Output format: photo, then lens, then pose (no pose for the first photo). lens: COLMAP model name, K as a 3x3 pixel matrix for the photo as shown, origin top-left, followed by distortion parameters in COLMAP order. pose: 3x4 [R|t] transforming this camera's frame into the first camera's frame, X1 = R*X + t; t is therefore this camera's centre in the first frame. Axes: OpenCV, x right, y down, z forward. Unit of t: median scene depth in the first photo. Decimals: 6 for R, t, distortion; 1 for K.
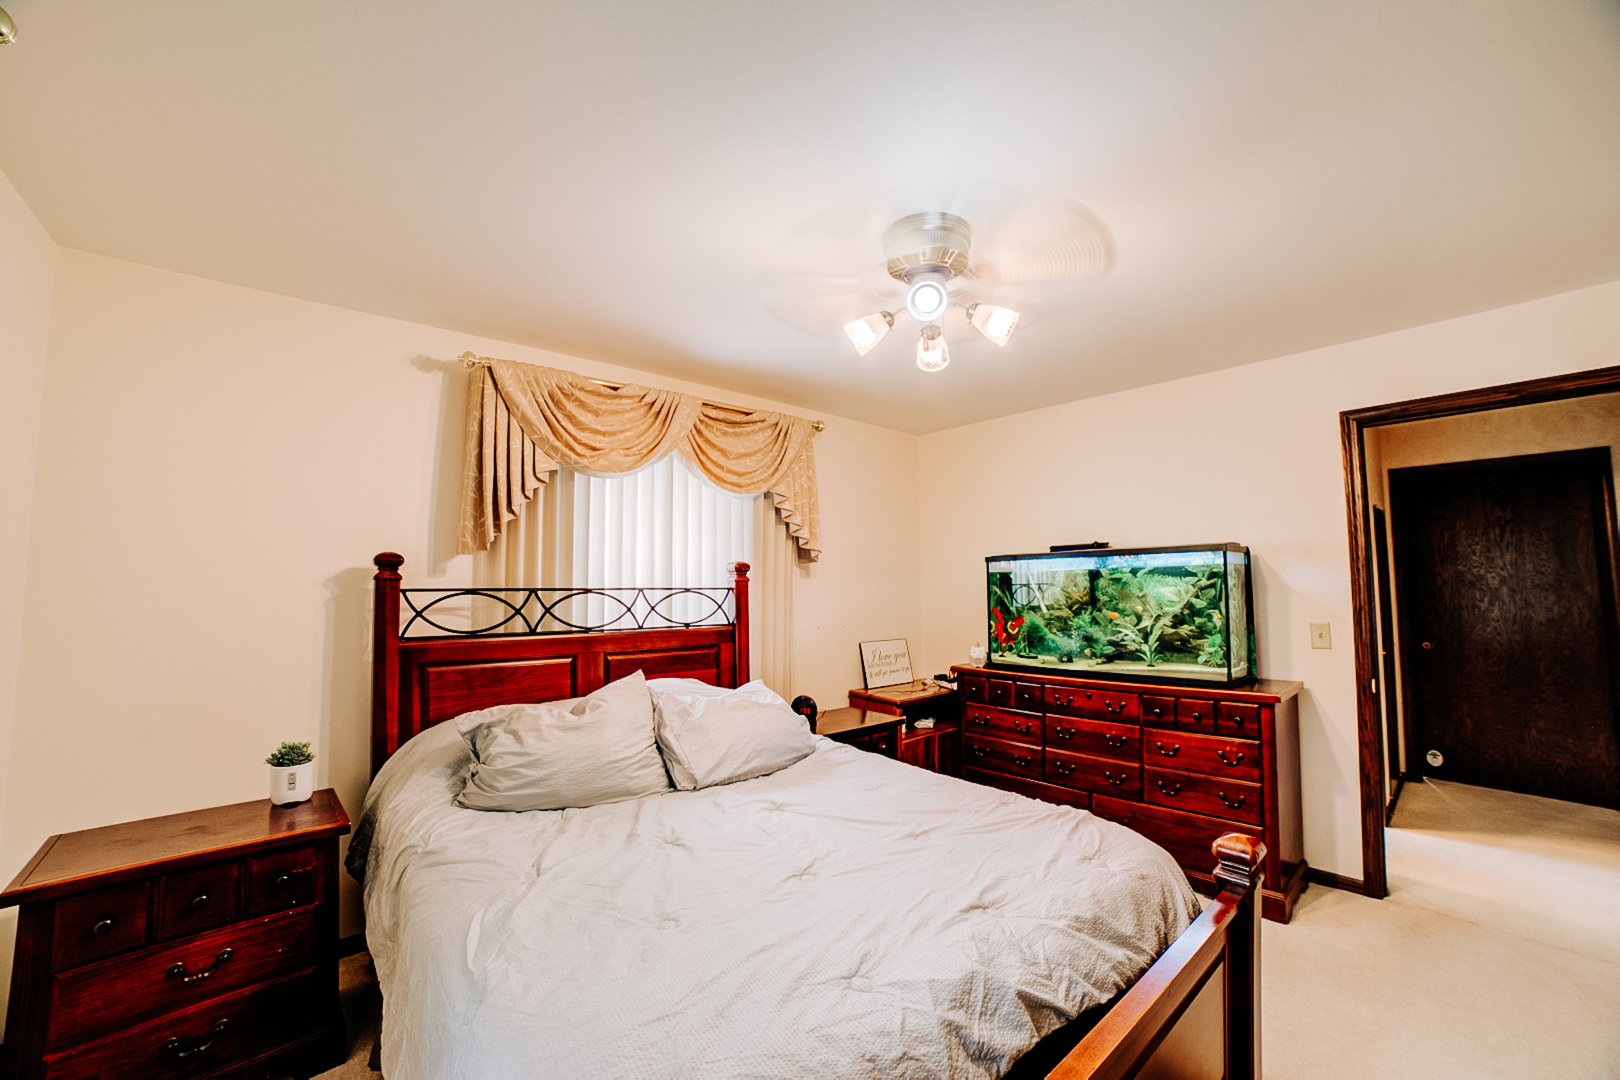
lens RADIAL K [[642.7, 0, 802.6], [0, 642.7, 545.7], [0, 0, 1]] dist [-0.098355, 0.037554]
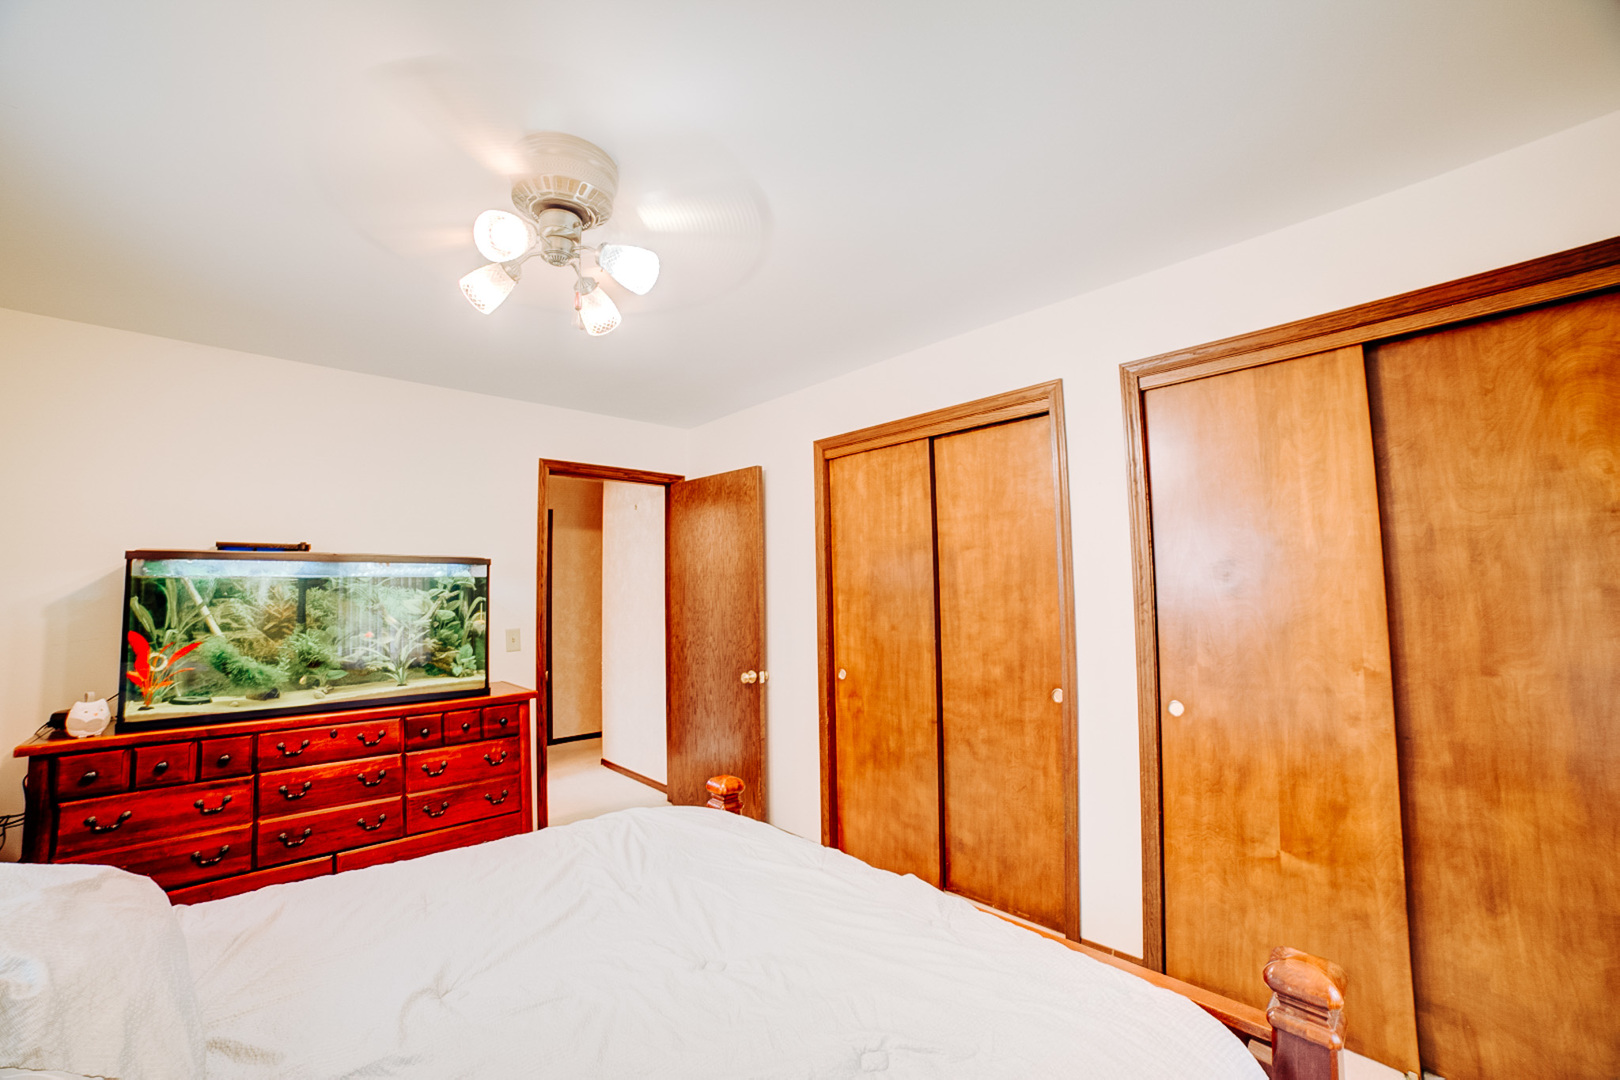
lens RADIAL K [[642.7, 0, 802.6], [0, 642.7, 545.7], [0, 0, 1]] dist [-0.098355, 0.037554]
pose [[-0.009282, 0.082324, 0.996562, -0.341486], [-0.049446, 0.995348, -0.082684, 0.033318], [-0.998734, -0.050044, -0.005169, 0.402321]]
